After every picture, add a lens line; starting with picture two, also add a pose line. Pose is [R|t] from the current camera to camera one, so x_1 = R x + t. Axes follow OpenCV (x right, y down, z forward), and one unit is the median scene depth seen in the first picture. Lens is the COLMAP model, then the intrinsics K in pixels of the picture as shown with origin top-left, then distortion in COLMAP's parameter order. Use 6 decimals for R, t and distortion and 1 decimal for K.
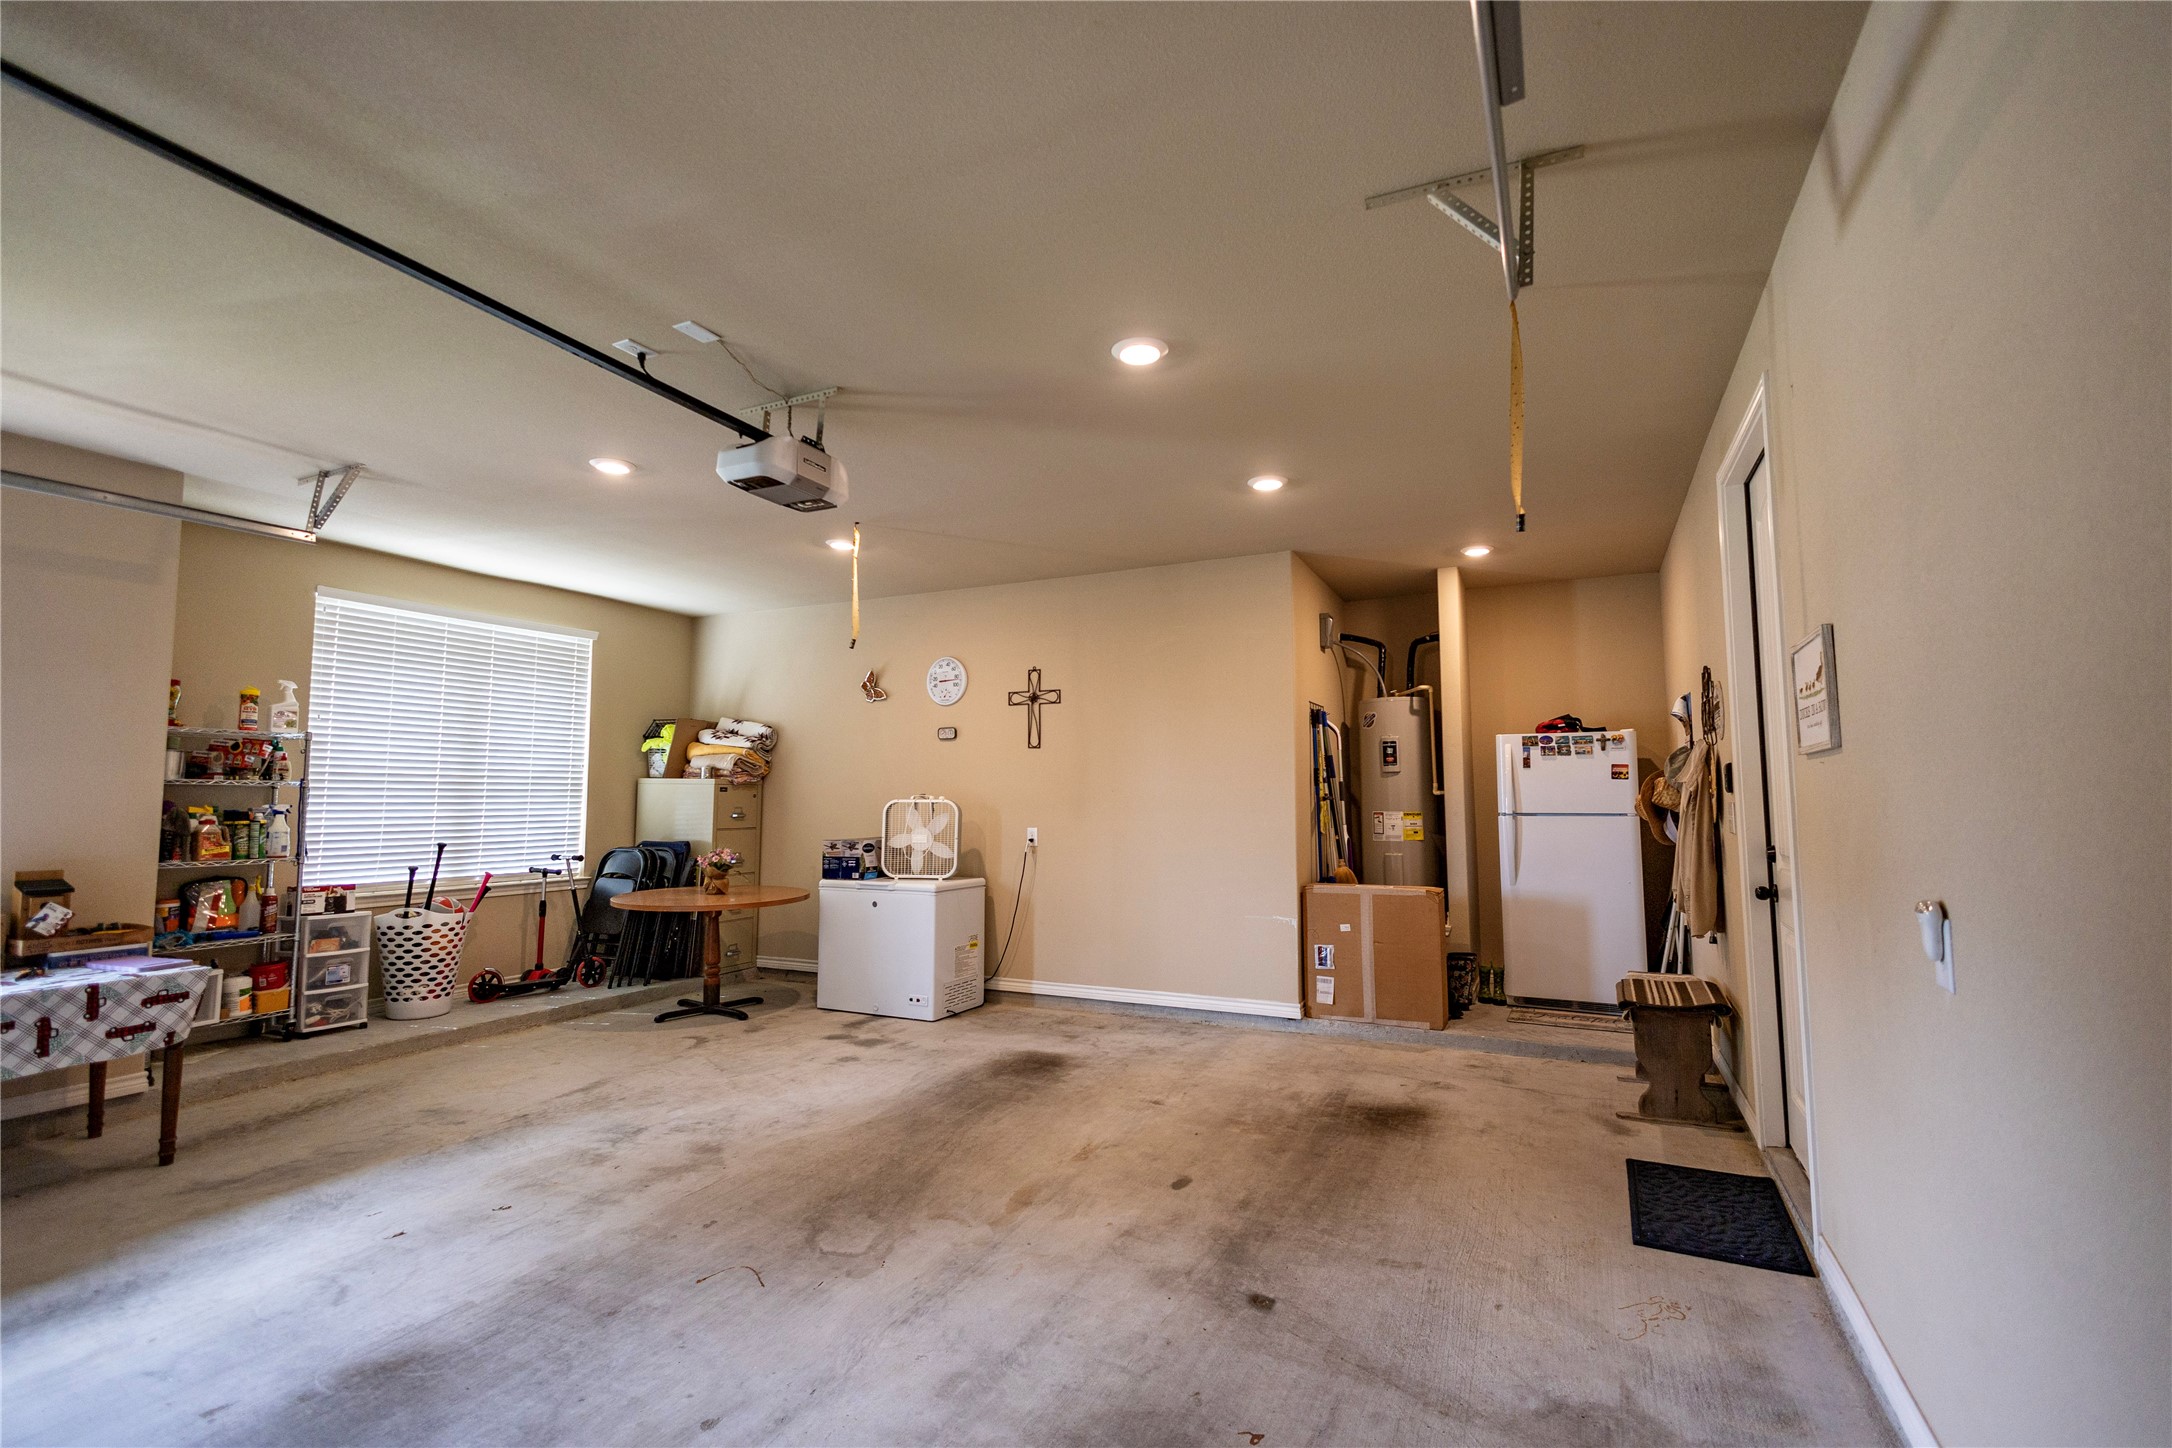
lens RADIAL K [[992.5, 0, 1086.0], [0, 992.5, 724.0], [0, 0, 1]] dist [0.008927, -0.004952]
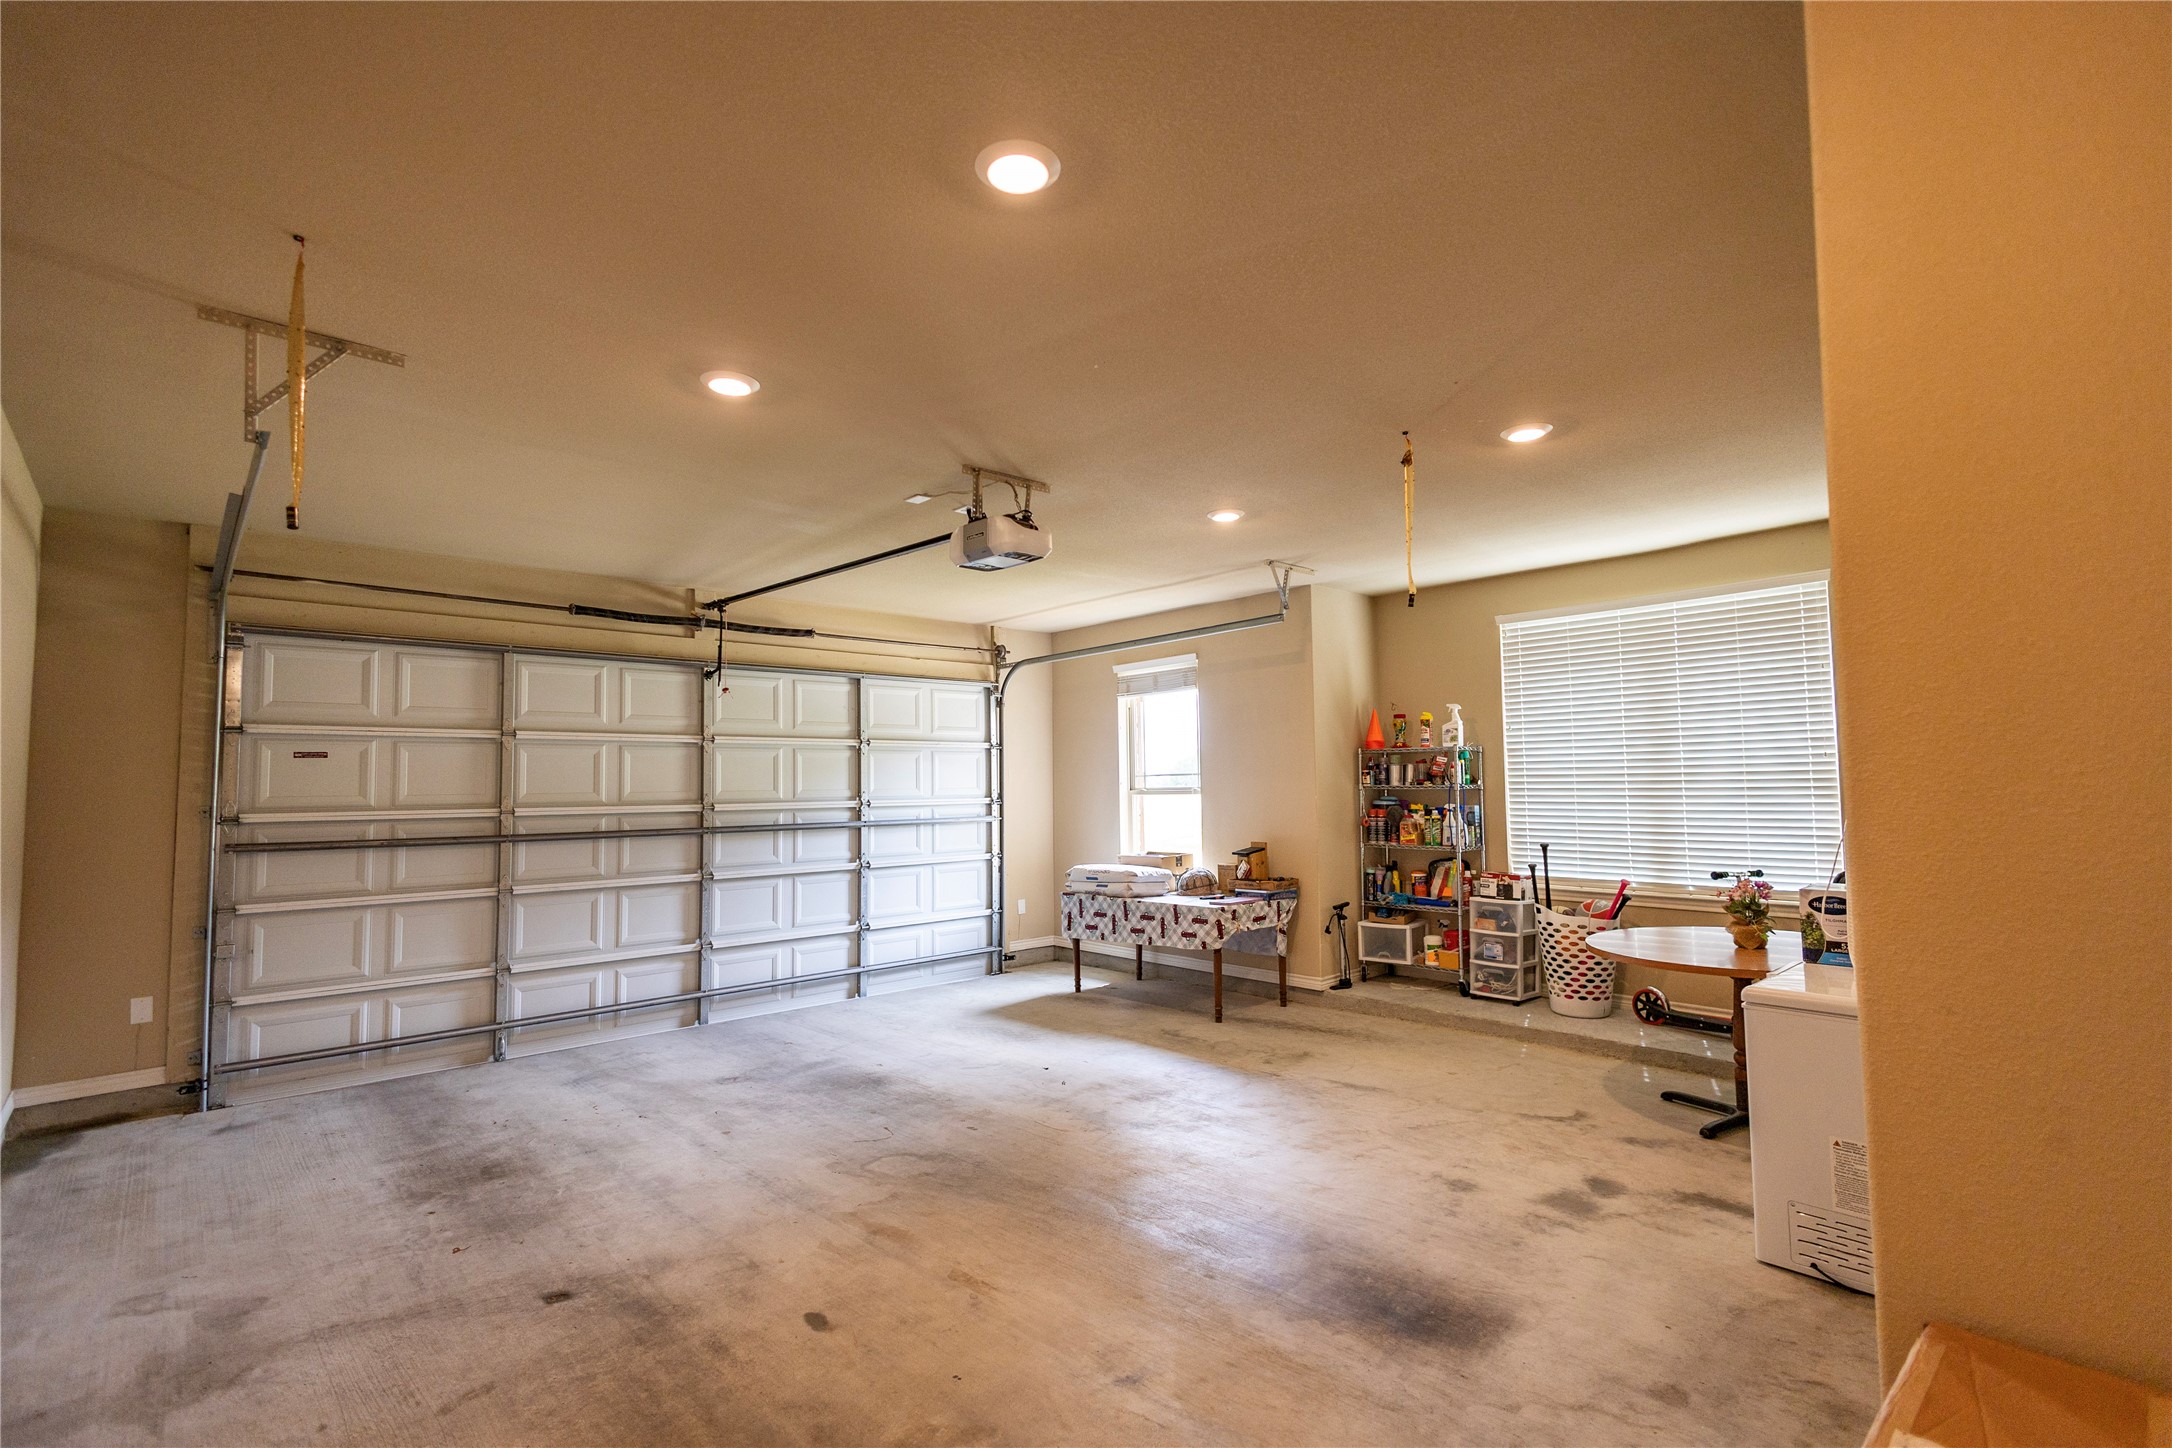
lens RADIAL K [[992.5, 0, 1086.0], [0, 992.5, 724.0], [0, 0, 1]] dist [0.008927, -0.004952]
pose [[-0.364466, -0.052797, -0.929719, 0.835446], [0.084082, 0.992447, -0.089321, 0.086272], [0.927413, -0.110727, -0.357274, 1.647520]]
